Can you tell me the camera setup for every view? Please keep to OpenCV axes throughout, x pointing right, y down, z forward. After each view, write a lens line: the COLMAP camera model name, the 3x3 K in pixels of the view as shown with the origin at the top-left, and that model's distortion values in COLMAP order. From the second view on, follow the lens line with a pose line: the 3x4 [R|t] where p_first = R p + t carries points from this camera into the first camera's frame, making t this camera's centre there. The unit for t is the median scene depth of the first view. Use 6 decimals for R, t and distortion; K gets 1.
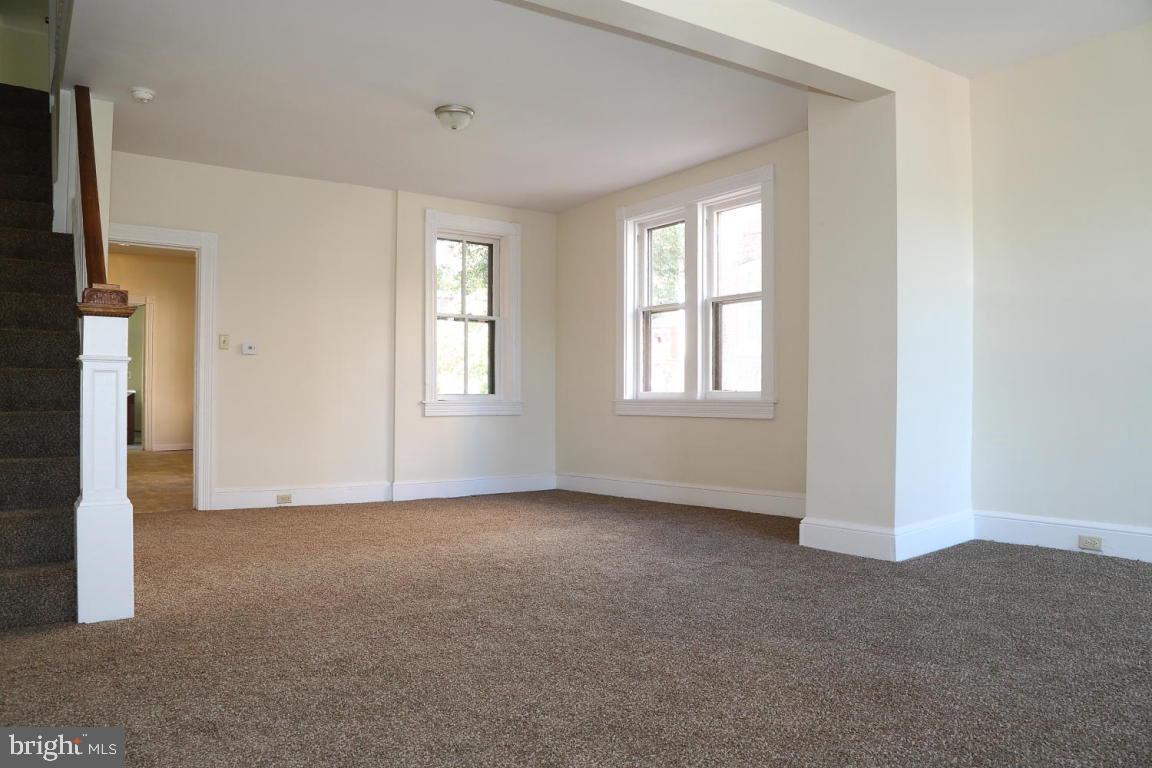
lens RADIAL K [[795.1, 0, 580.8], [0, 795.1, 382.8], [0, 0, 1]] dist [-0.098467, 0.030468]
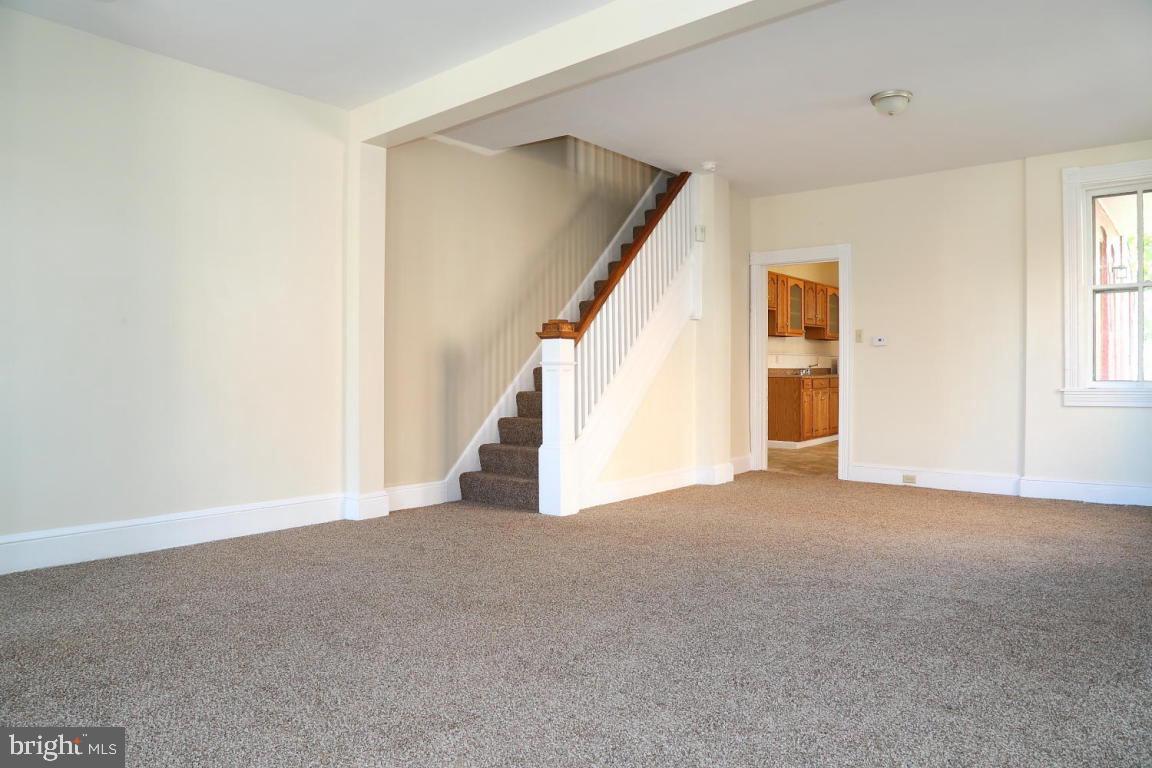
lens RADIAL K [[795.1, 0, 578.6], [0, 795.1, 382.3], [0, 0, 1]] dist [-0.098467, 0.030468]
pose [[0.272353, 0.002578, -0.962194, 0.491827], [0.019714, 0.999772, 0.008258, -0.001674], [0.961995, -0.021217, 0.272240, 0.258854]]
